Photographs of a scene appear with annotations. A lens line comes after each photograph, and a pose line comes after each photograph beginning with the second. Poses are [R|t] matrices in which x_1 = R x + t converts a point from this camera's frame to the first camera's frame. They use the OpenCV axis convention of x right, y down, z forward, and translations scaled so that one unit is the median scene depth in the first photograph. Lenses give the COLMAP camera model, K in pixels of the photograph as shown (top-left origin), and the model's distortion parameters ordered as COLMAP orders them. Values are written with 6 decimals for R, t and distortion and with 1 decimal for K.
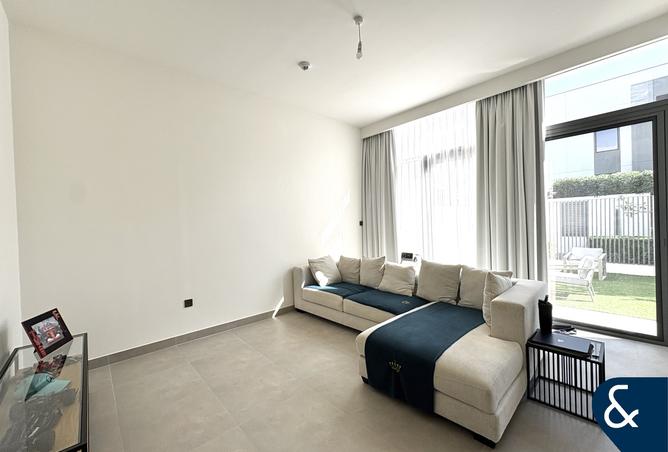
lens RADIAL K [[265.7, 0, 334.0], [0, 265.7, 226.0], [0, 0, 1]] dist [-0.000340, -0.000019]
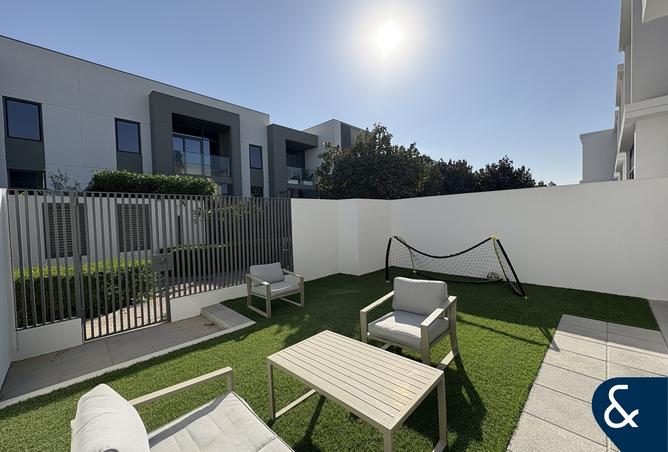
lens RADIAL K [[265.7, 0, 334.0], [0, 265.7, 226.0], [0, 0, 1]] dist [-0.000340, -0.000019]
pose [[-0.050768, 0.012868, 0.998628, 0.173629], [0.046984, 0.998841, -0.010483, 0.000497], [-0.997605, 0.046387, -0.051314, 0.533089]]
